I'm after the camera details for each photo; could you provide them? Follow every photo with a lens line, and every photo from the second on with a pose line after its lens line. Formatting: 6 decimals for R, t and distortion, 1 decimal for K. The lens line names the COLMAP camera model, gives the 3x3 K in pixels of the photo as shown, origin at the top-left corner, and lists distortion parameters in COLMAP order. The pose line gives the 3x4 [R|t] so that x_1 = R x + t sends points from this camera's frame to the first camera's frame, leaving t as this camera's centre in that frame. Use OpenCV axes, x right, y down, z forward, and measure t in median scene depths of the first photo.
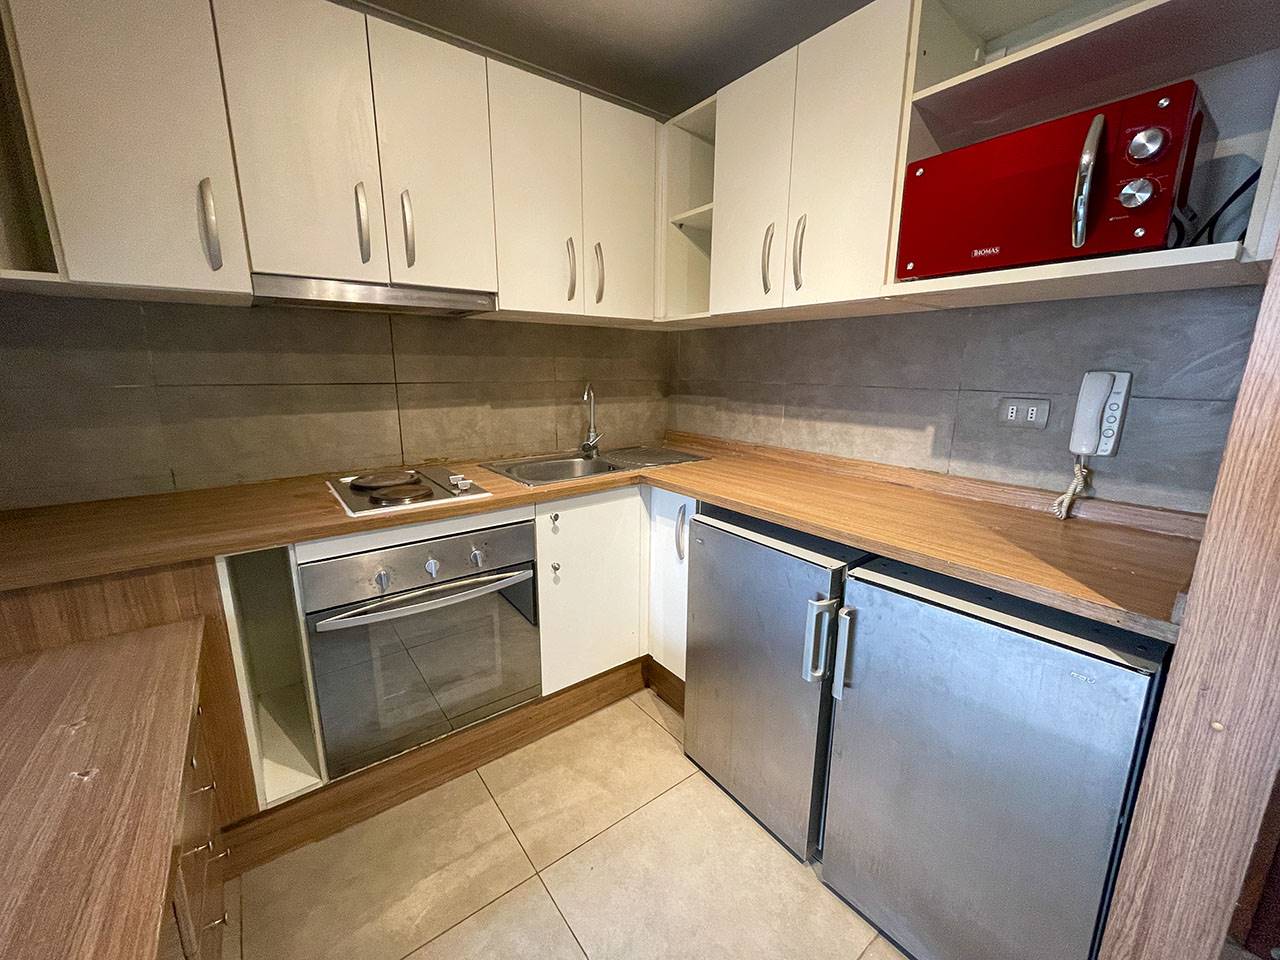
lens RADIAL K [[519.8, 0, 640.0], [0, 519.8, 476.3], [0, 0, 1]] dist [0.000005, 0.000030]
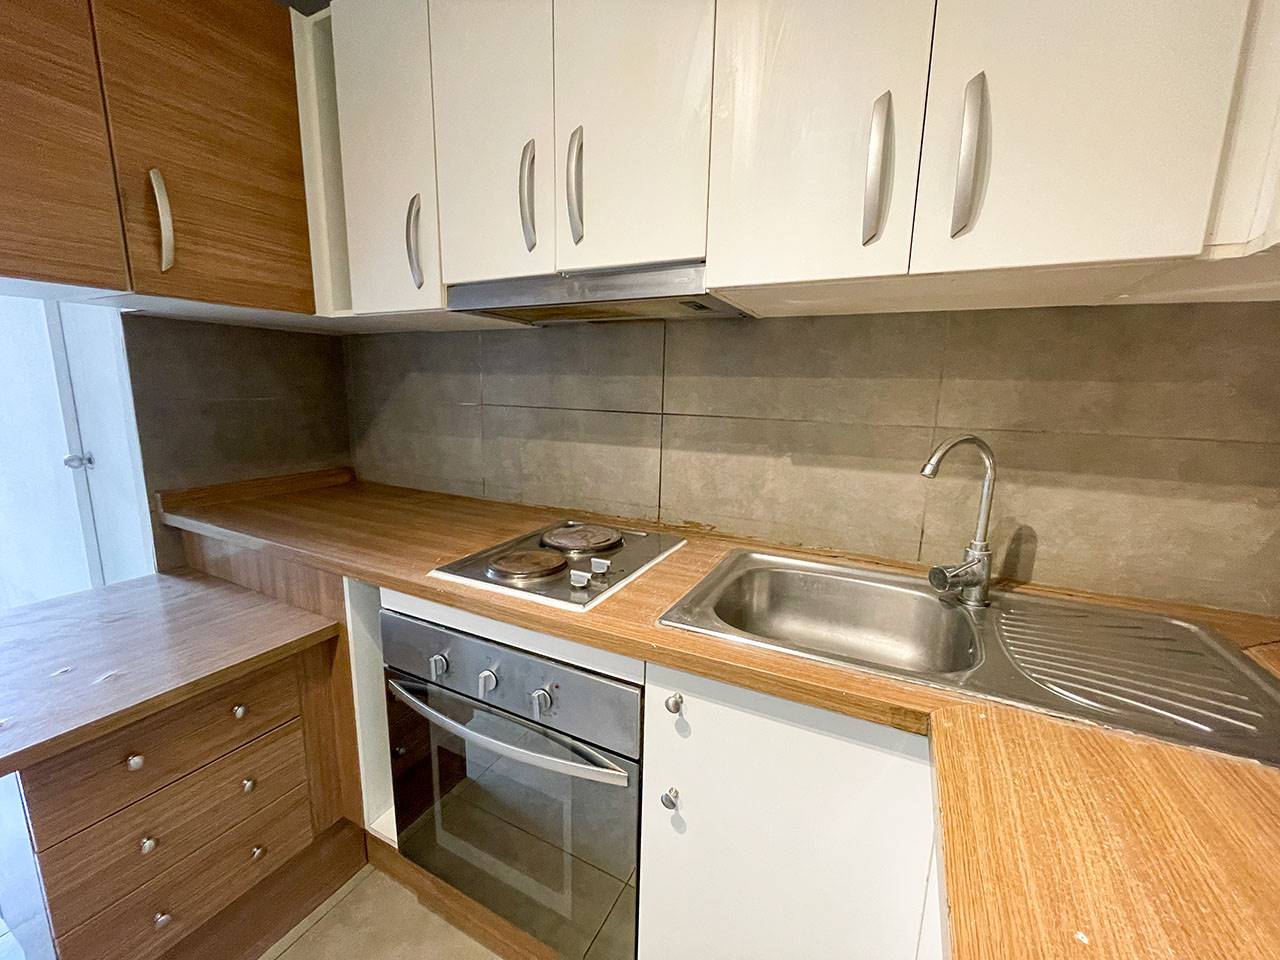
lens RADIAL K [[519.8, 0, 640.0], [0, 519.8, 483.6], [0, 0, 1]] dist [0.000005, 0.000030]
pose [[0.430506, 0.170875, -0.886266, 0.206493], [-0.203767, 0.974966, 0.088996, -0.150208], [0.879286, 0.142279, 0.454547, 0.689835]]
